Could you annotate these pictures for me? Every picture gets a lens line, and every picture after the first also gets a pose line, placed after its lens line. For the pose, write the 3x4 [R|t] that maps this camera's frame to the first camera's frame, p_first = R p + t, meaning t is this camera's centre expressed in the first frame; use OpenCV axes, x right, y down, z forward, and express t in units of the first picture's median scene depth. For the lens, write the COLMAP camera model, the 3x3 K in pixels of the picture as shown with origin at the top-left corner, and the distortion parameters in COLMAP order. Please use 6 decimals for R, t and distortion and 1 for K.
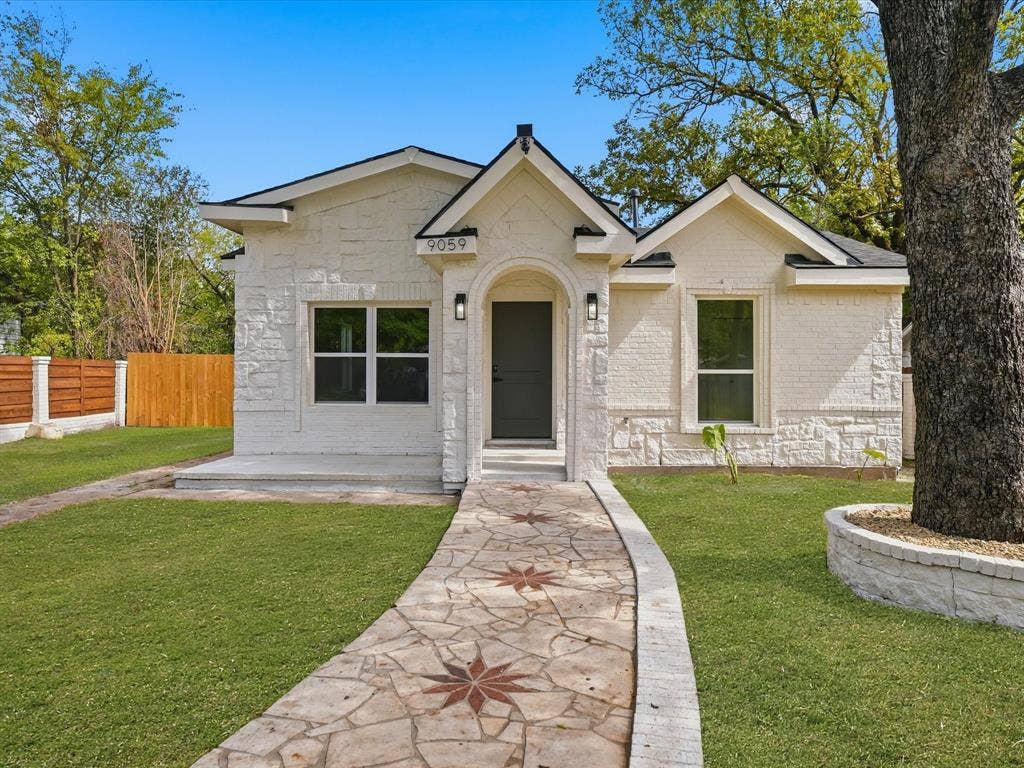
lens RADIAL K [[703.5, 0, 505.4], [0, 703.5, 379.3], [0, 0, 1]] dist [-0.021460, 0.000695]
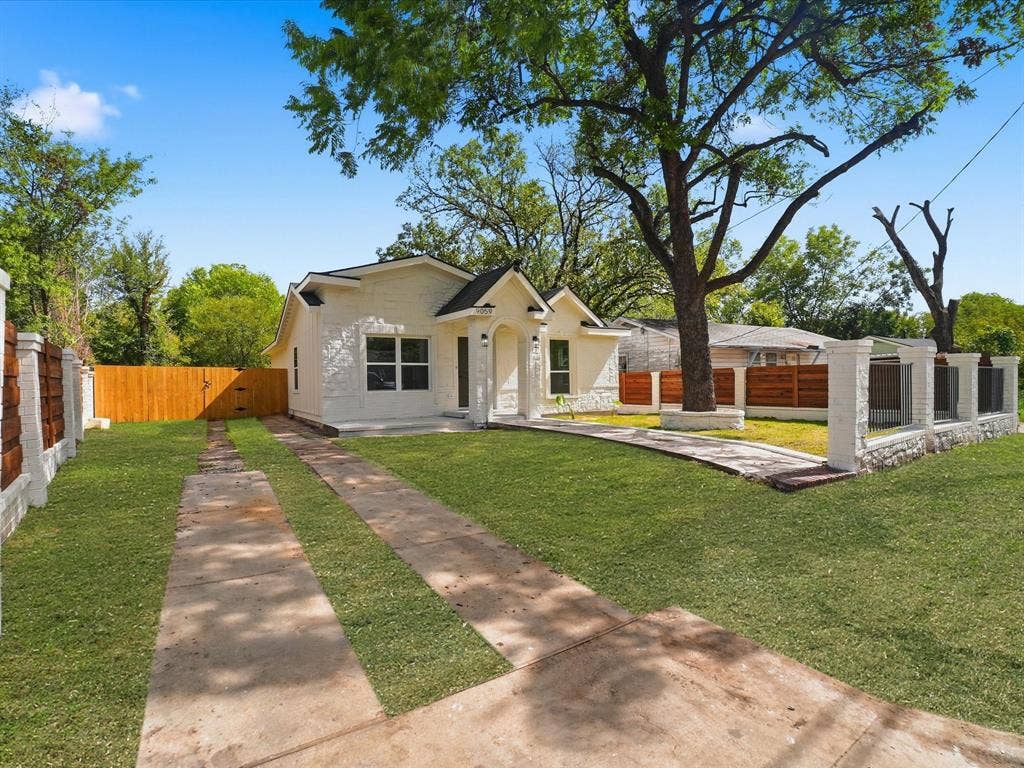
lens RADIAL K [[529.9, 0, 520.2], [0, 529.9, 384.5], [0, 0, 1]] dist [-0.056471, 0.006234]
pose [[0.819446, -0.018326, 0.572863, -0.765967], [0.025009, 0.999680, -0.003795, 0.033826], [-0.572610, 0.017437, 0.819642, -0.321286]]
